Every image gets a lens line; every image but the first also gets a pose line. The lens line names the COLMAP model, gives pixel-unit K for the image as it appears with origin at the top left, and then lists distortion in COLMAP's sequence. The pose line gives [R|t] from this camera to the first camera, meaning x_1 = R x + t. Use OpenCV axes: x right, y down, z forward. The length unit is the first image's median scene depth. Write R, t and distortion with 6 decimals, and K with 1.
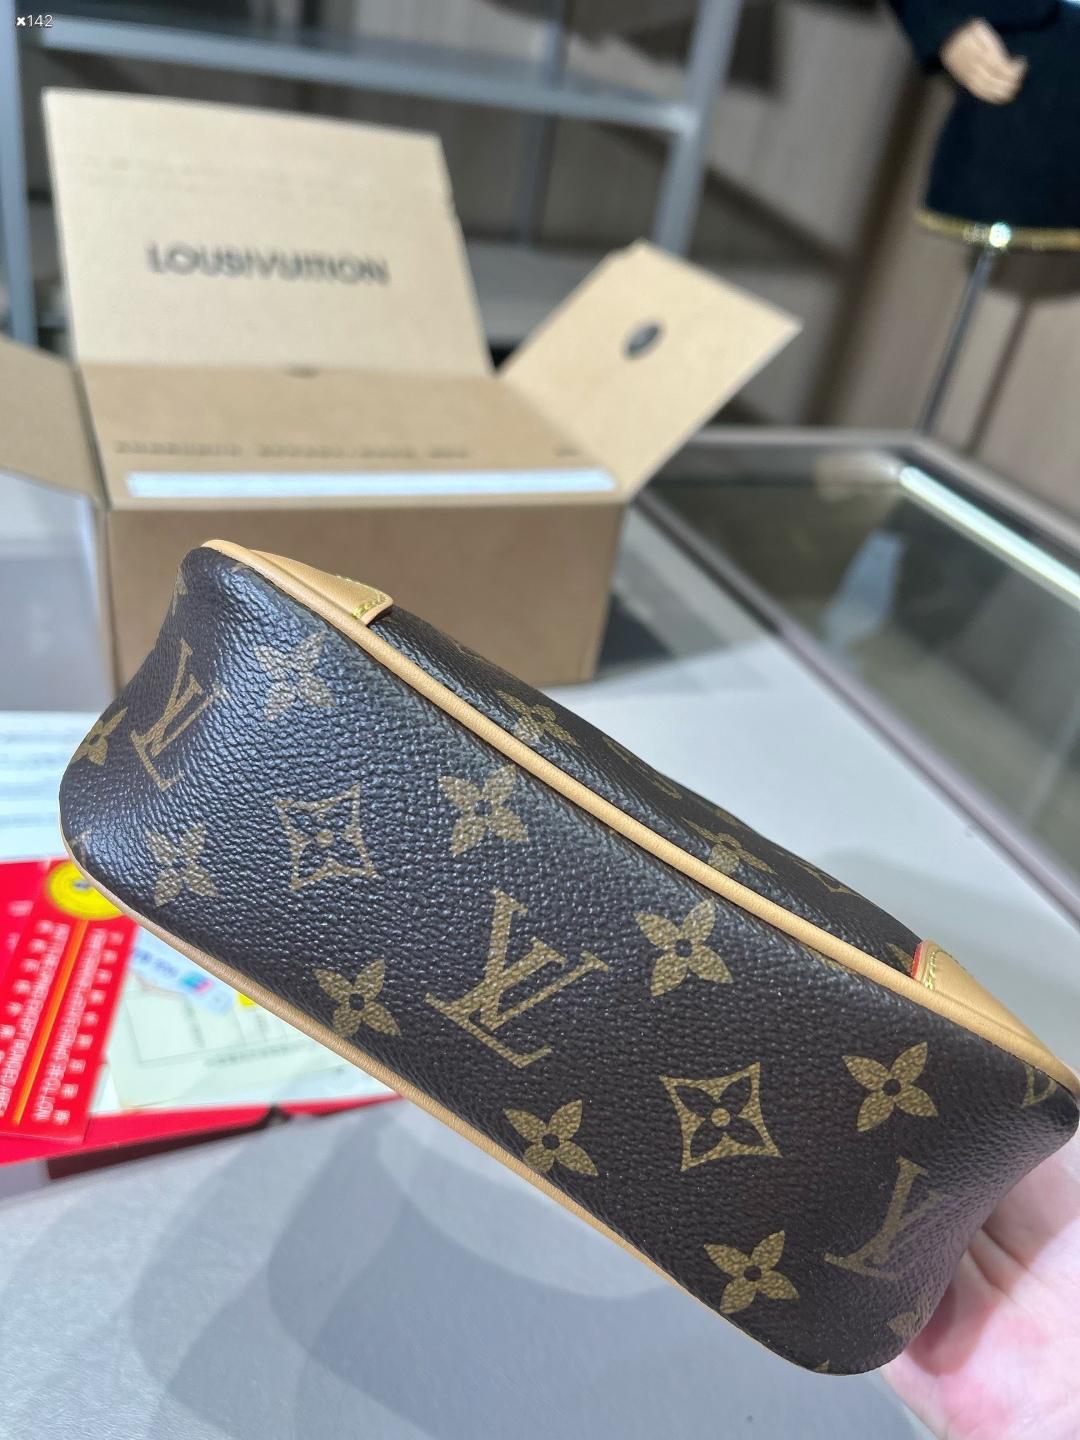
lens RADIAL K [[1141.6, 0, 526.4], [0, 1141.6, 718.5], [0, 0, 1]] dist [-0.017920, 0.025896]
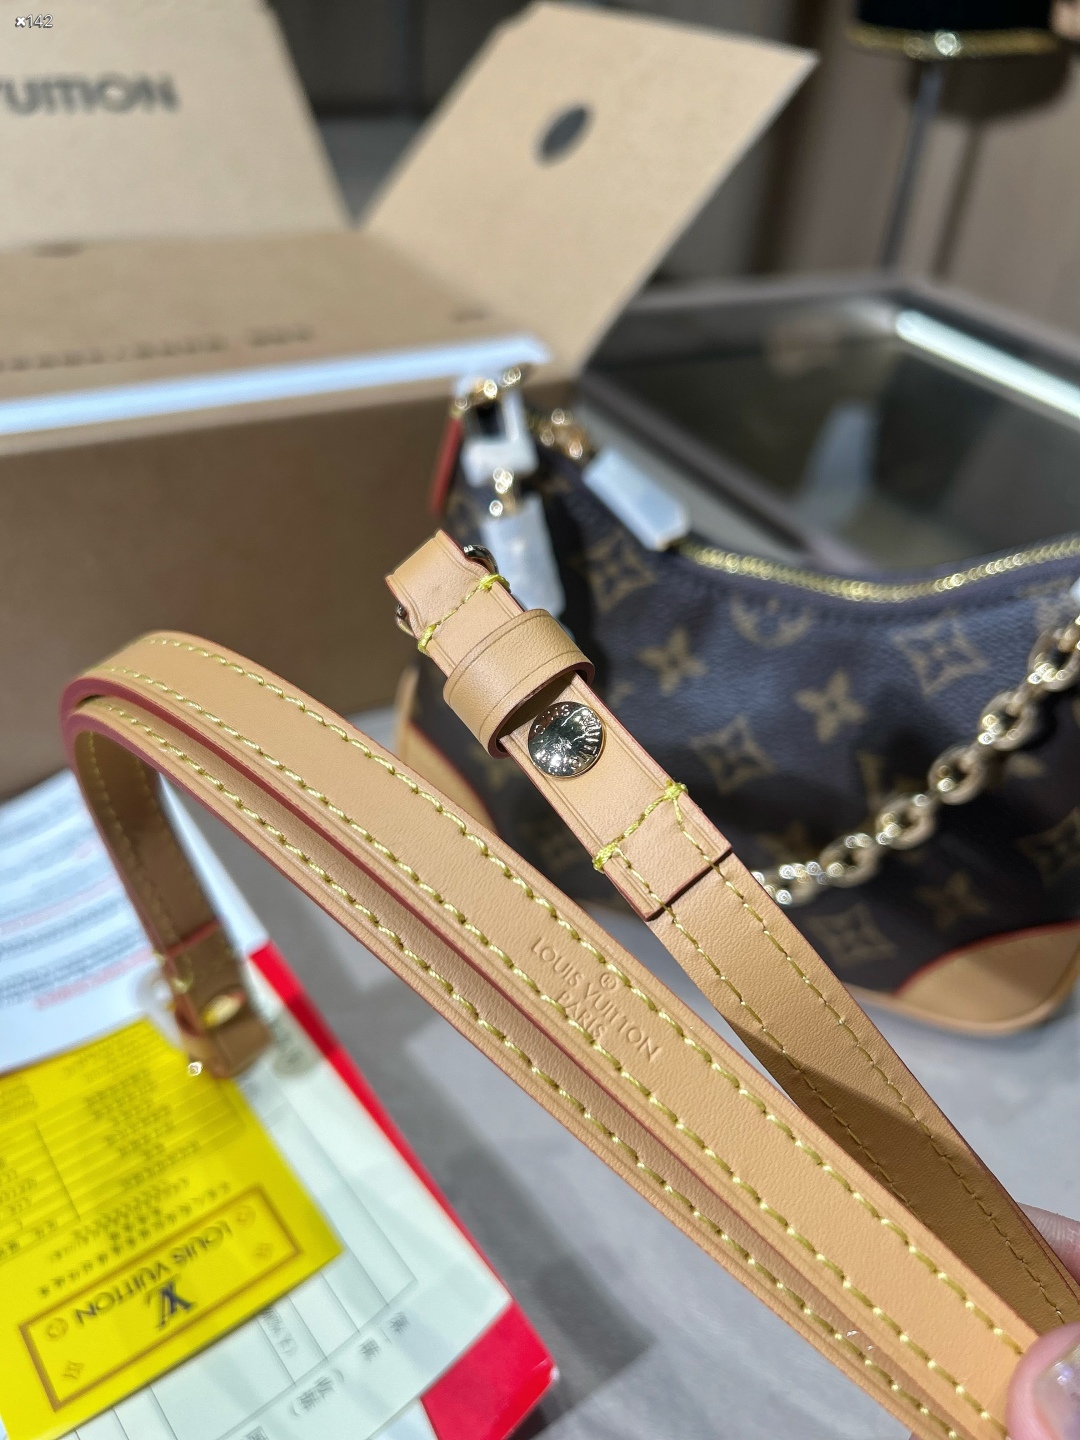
lens RADIAL K [[1141.6, 0, 527.9], [0, 1141.6, 722.2], [0, 0, 1]] dist [-0.017920, 0.025896]
pose [[0.990361, -0.135802, 0.027269, 0.016756], [0.133680, 0.988651, 0.068551, -0.042653], [-0.036268, -0.064245, 0.997275, 0.309358]]
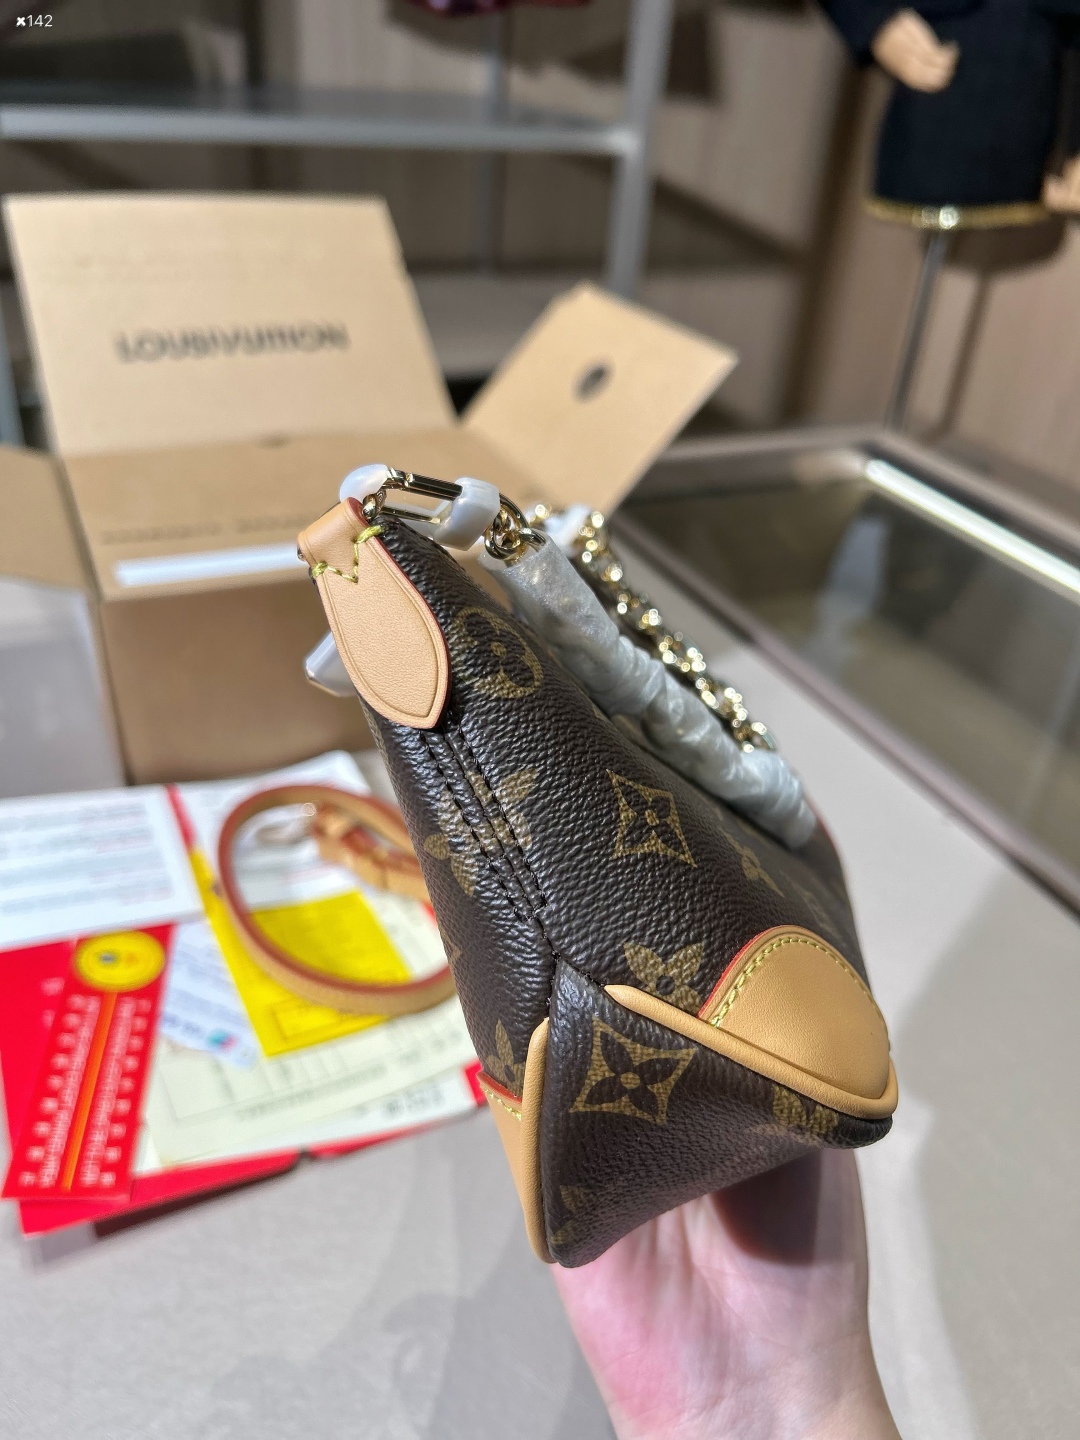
lens RADIAL K [[1141.6, 0, 531.8], [0, 1141.6, 714.6], [0, 0, 1]] dist [-0.017920, 0.025896]
pose [[0.995103, -0.098591, -0.007028, 0.021810], [0.098498, 0.995057, -0.012627, -0.017754], [0.008238, 0.011873, 0.999896, -0.041308]]
